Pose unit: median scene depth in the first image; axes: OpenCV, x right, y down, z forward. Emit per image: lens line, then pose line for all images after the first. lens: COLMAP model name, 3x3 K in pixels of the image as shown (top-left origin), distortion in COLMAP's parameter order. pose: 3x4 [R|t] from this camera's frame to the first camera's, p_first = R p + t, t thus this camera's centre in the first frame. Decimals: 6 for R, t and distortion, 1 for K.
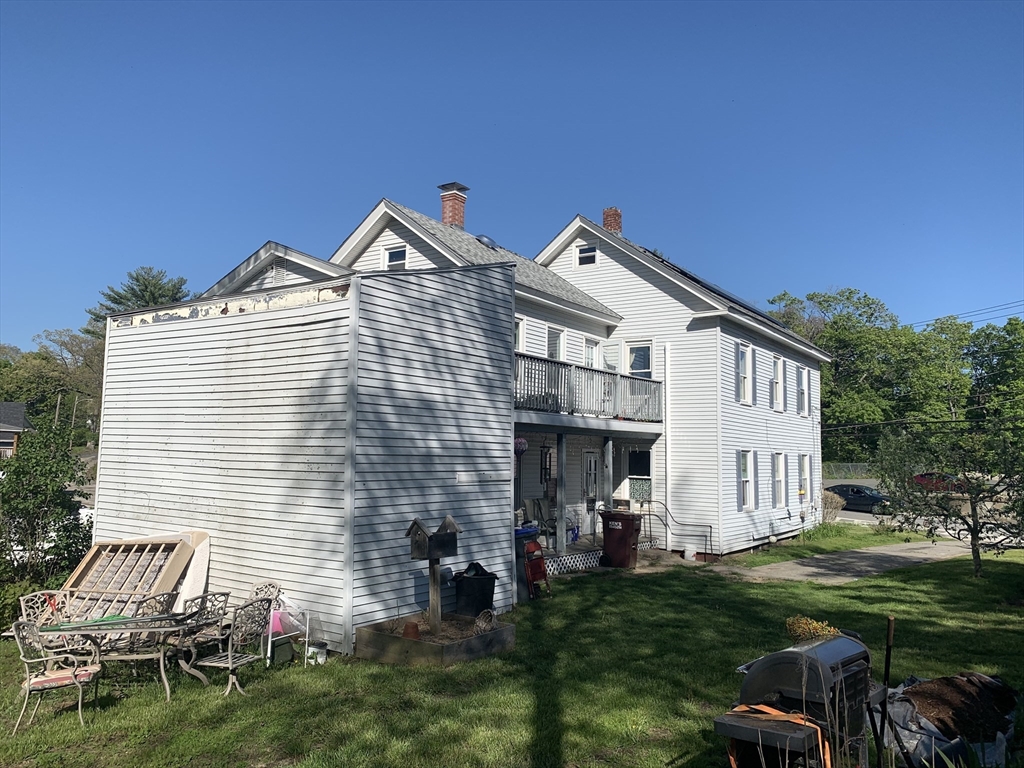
lens RADIAL K [[789.7, 0, 492.3], [0, 789.7, 380.9], [0, 0, 1]] dist [-0.007860, -0.001003]
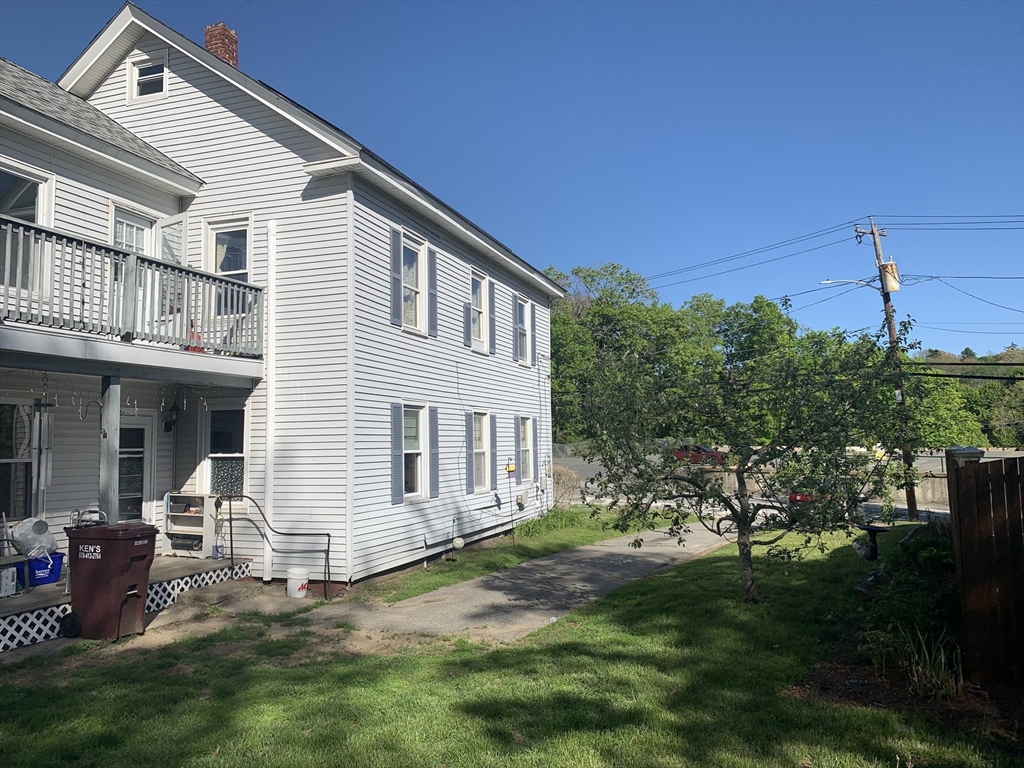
lens RADIAL K [[787.8, 0, 512.0], [0, 787.8, 384.0], [0, 0, 1]] dist [0.086563, -0.057036]
pose [[0.958672, -0.010772, 0.284309, 0.216732], [0.005429, 0.999794, 0.019575, 0.059053], [-0.284461, -0.017222, 0.958533, 0.373374]]
